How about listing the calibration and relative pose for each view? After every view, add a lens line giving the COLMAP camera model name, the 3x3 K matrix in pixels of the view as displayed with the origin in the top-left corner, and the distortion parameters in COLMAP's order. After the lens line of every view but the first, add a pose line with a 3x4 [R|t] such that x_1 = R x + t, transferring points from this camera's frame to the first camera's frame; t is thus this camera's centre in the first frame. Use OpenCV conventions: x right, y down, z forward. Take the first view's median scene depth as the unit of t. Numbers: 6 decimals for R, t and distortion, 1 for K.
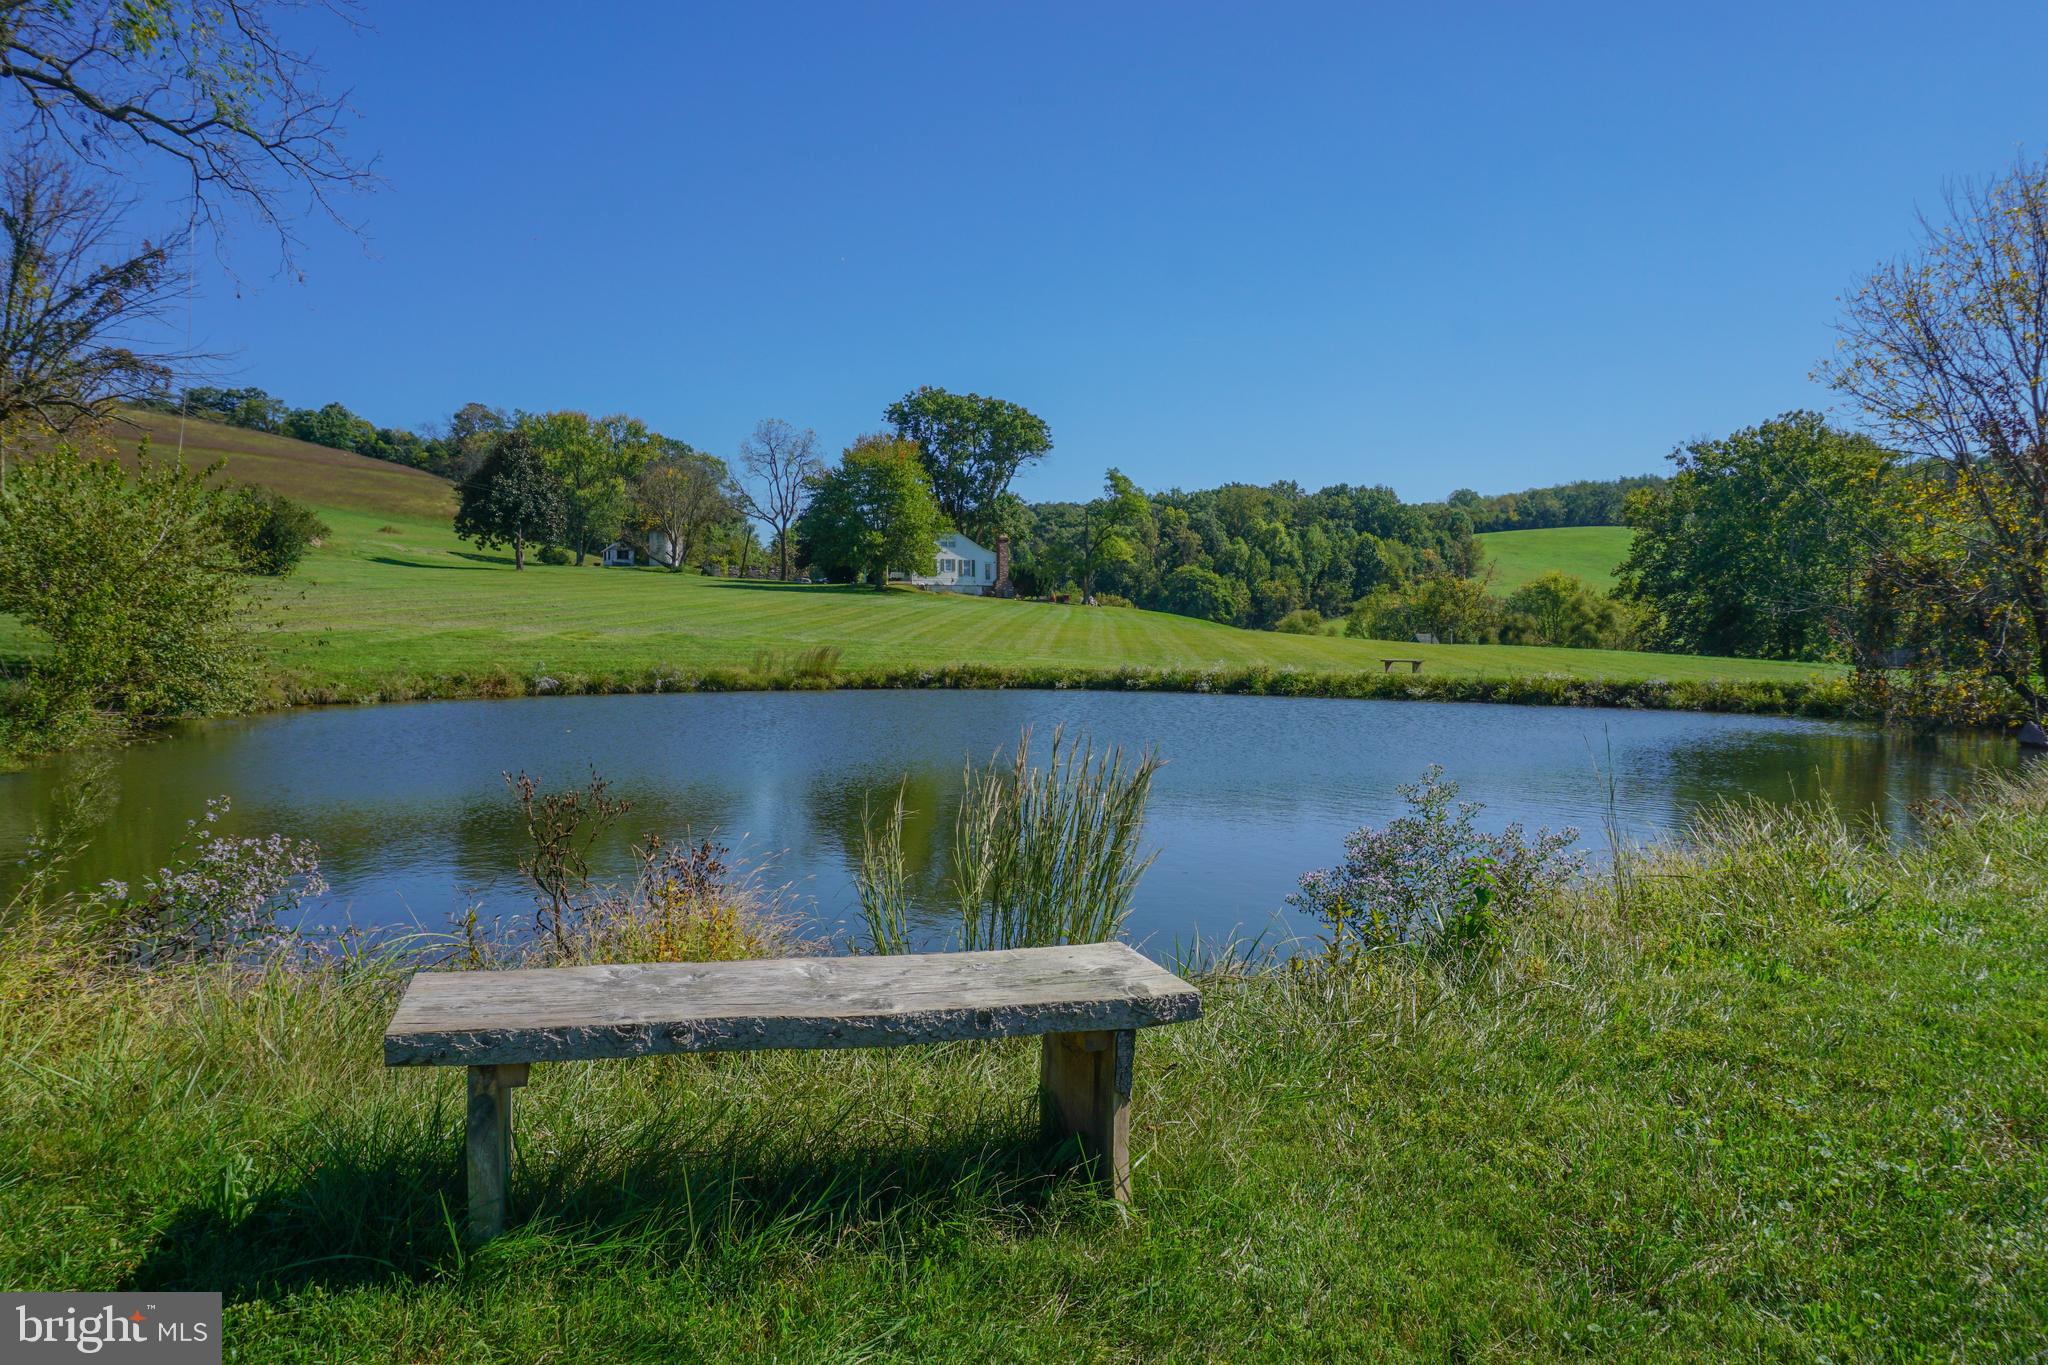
lens RADIAL K [[1352.7, 0, 1024.0], [0, 1352.7, 682.5], [0, 0, 1]] dist [-0.050357, 0.027559]
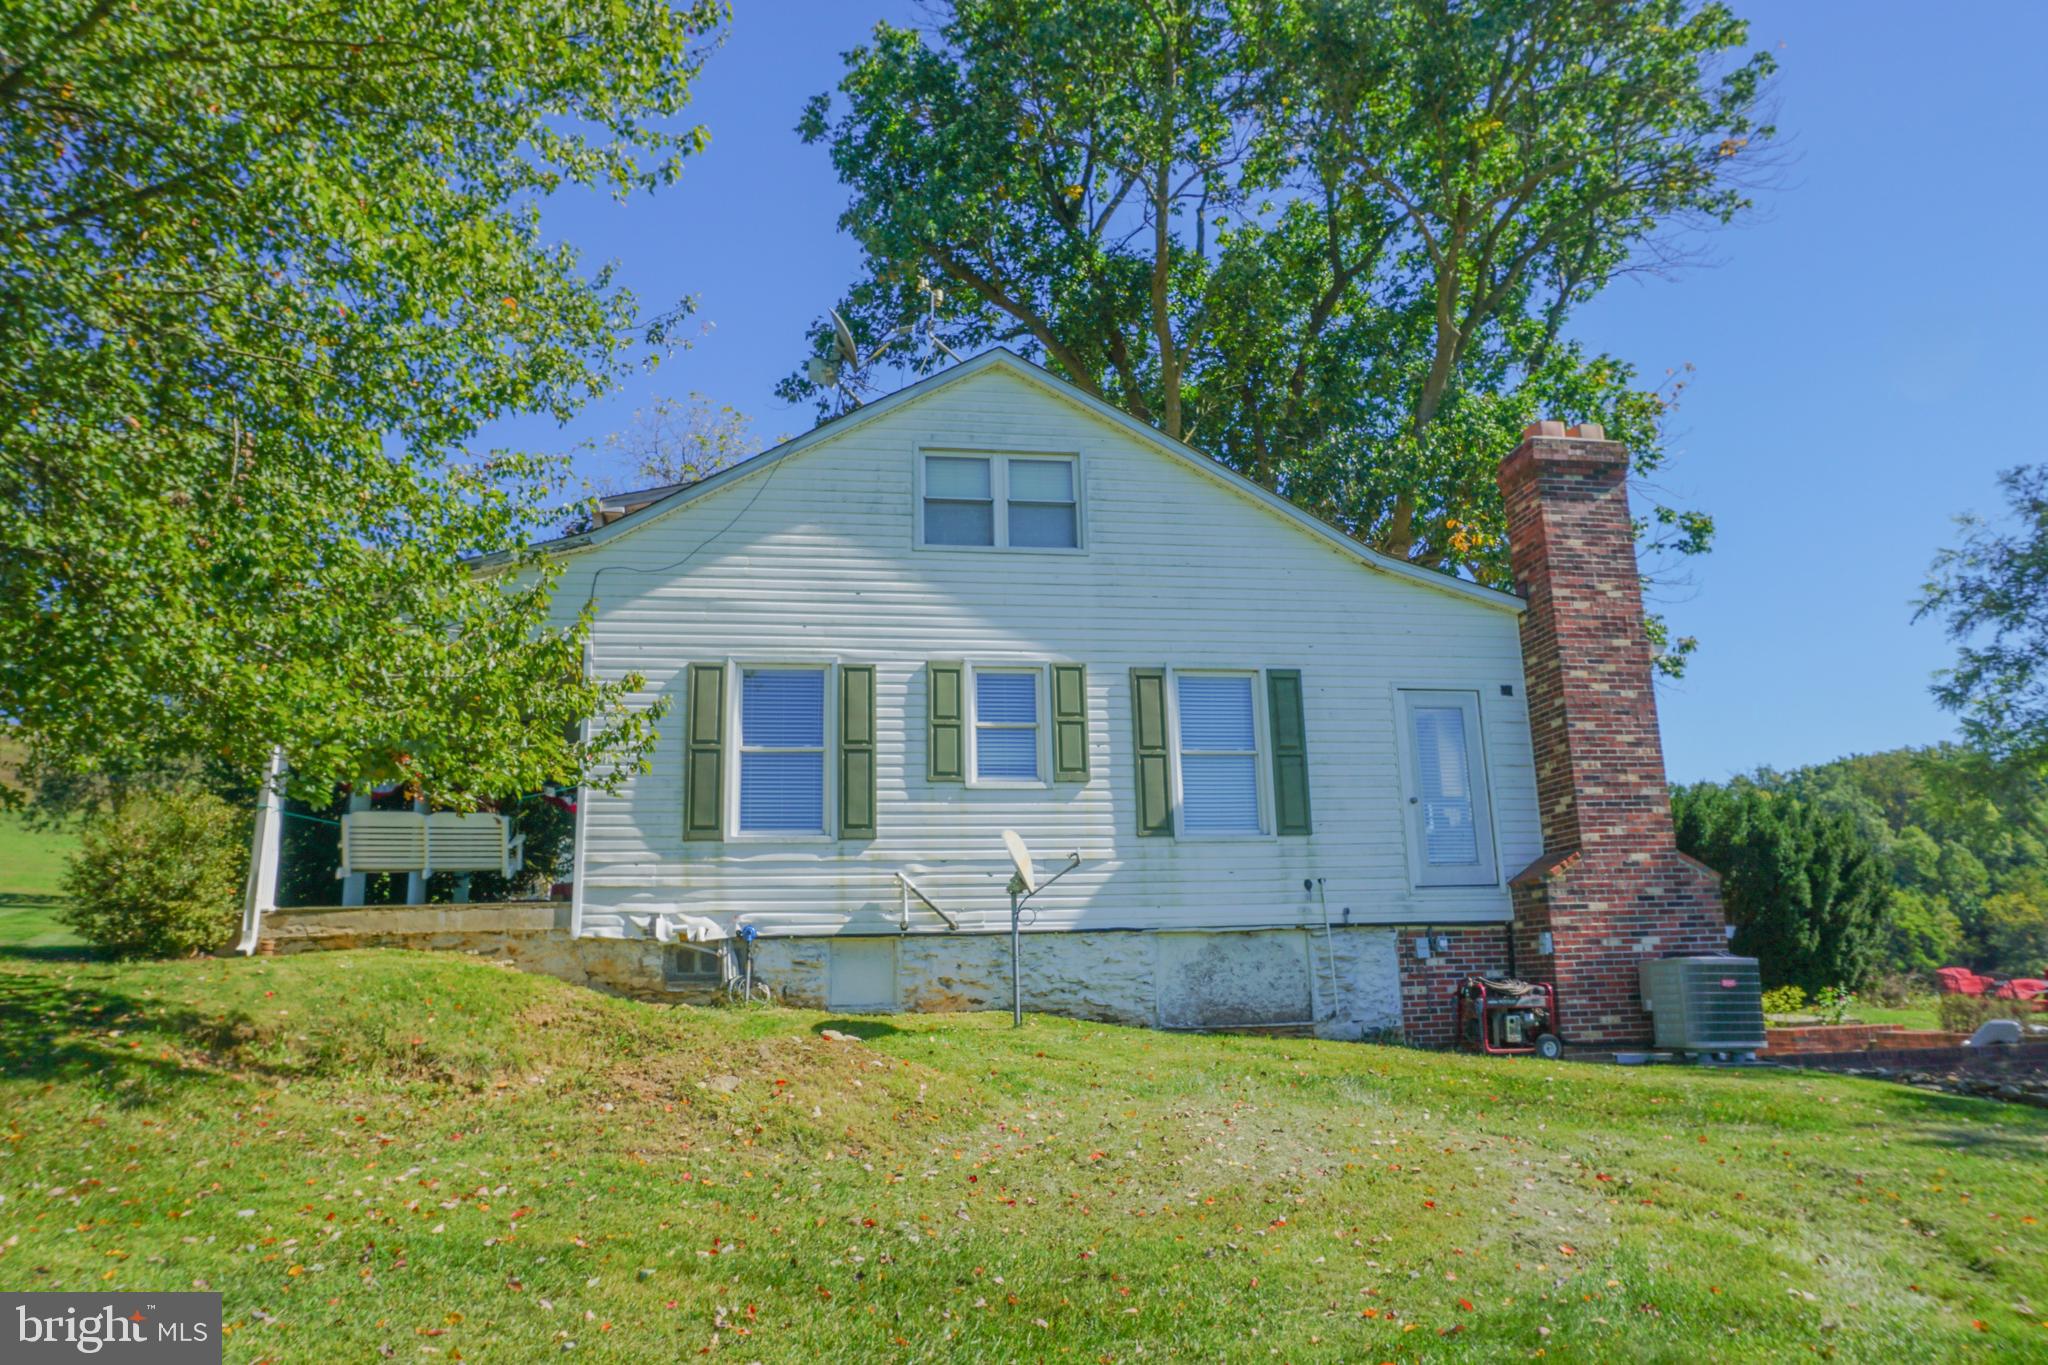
lens RADIAL K [[1387.9, 0, 1024.0], [0, 1387.9, 682.5], [0, 0, 1]] dist [-0.040486, 0.005432]
pose [[0.940487, -0.100462, -0.324642, -0.007686], [0.015550, 0.967026, -0.254201, -0.021877], [0.339475, 0.234025, 0.911038, 0.308369]]
